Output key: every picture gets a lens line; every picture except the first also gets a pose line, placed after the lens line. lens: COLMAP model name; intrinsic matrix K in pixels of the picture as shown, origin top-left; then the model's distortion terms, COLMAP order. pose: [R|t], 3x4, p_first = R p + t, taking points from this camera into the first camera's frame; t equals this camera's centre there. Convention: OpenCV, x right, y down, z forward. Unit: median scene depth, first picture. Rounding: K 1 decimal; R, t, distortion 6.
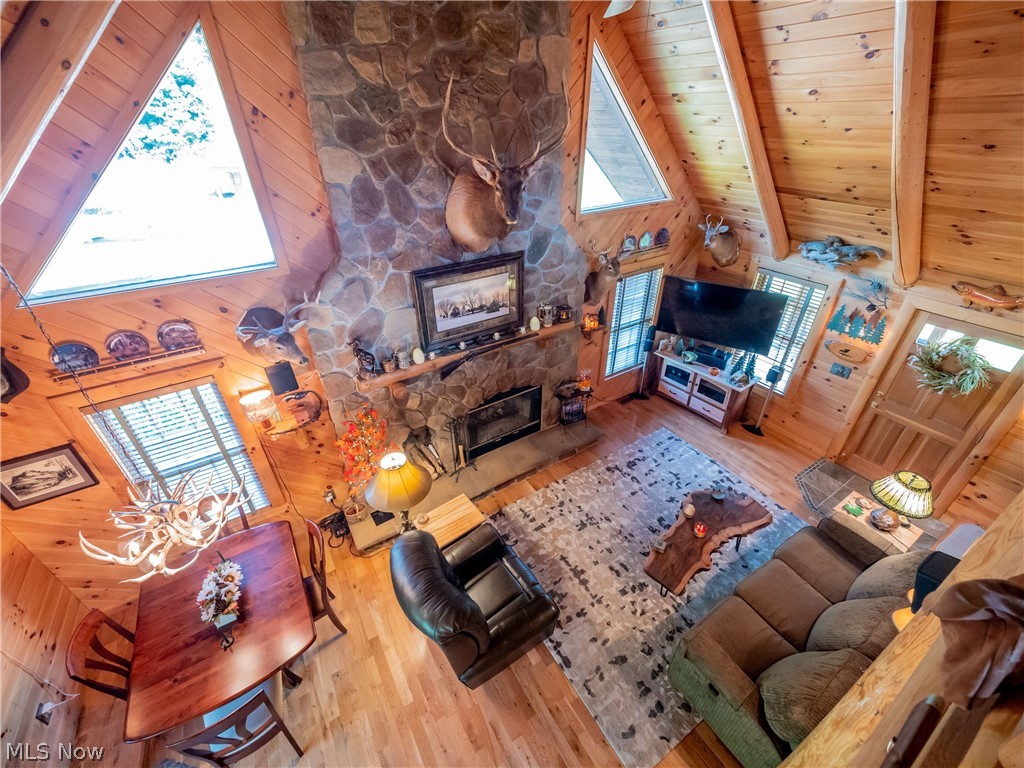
lens RADIAL K [[423.7, 0, 510.7], [0, 423.7, 381.4], [0, 0, 1]] dist [0.019771, -0.015345]
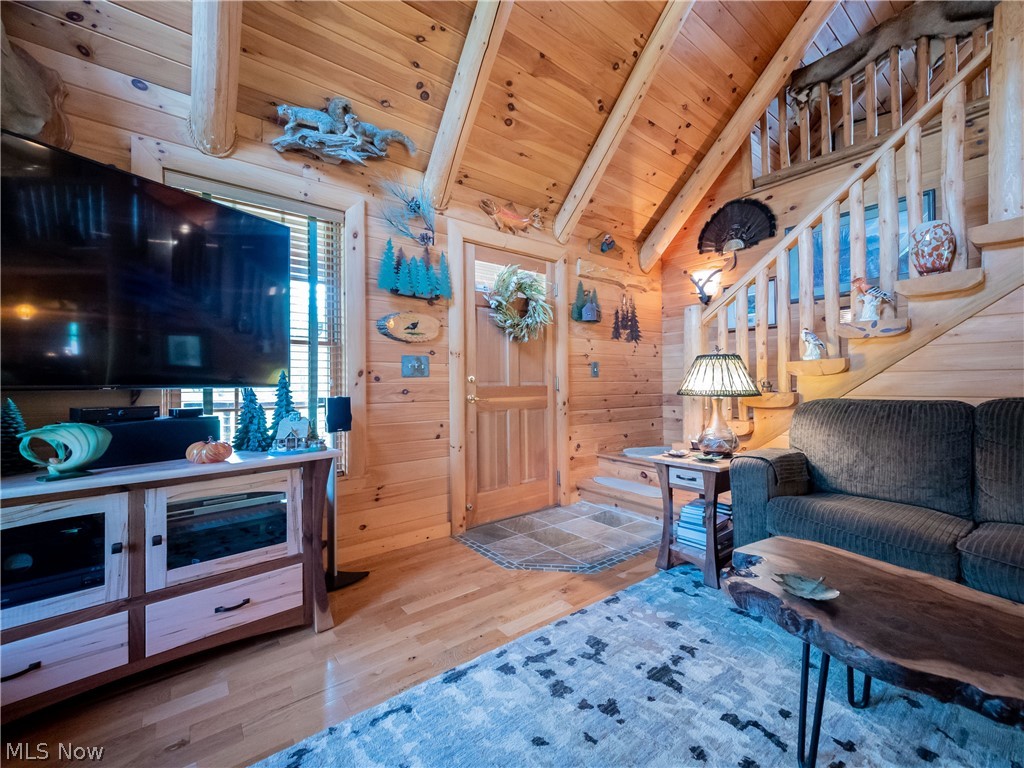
lens RADIAL K [[427.5, 0, 511.2], [0, 427.5, 379.2], [0, 0, 1]] dist [-0.003788, 0.004480]
pose [[-0.096836, 0.021939, 0.995058, 0.208431], [0.542679, 0.839239, 0.034309, 0.039308], [-0.834340, 0.543319, -0.093175, 0.983430]]
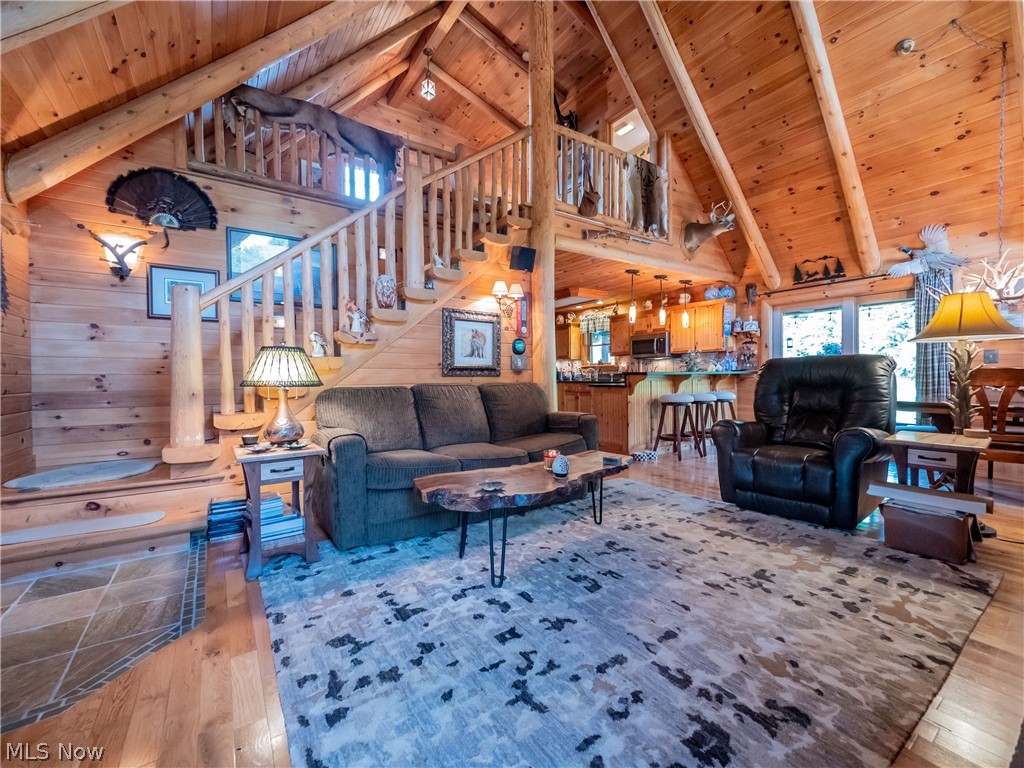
lens RADIAL K [[426.5, 0, 507.5], [0, 426.5, 375.2], [0, 0, 1]] dist [0.016510, 0.000234]
pose [[-0.999191, 0.017745, -0.036089, 0.430552], [-0.004342, 0.844543, 0.535470, -0.088318], [0.039981, 0.535193, -0.843783, 1.188659]]
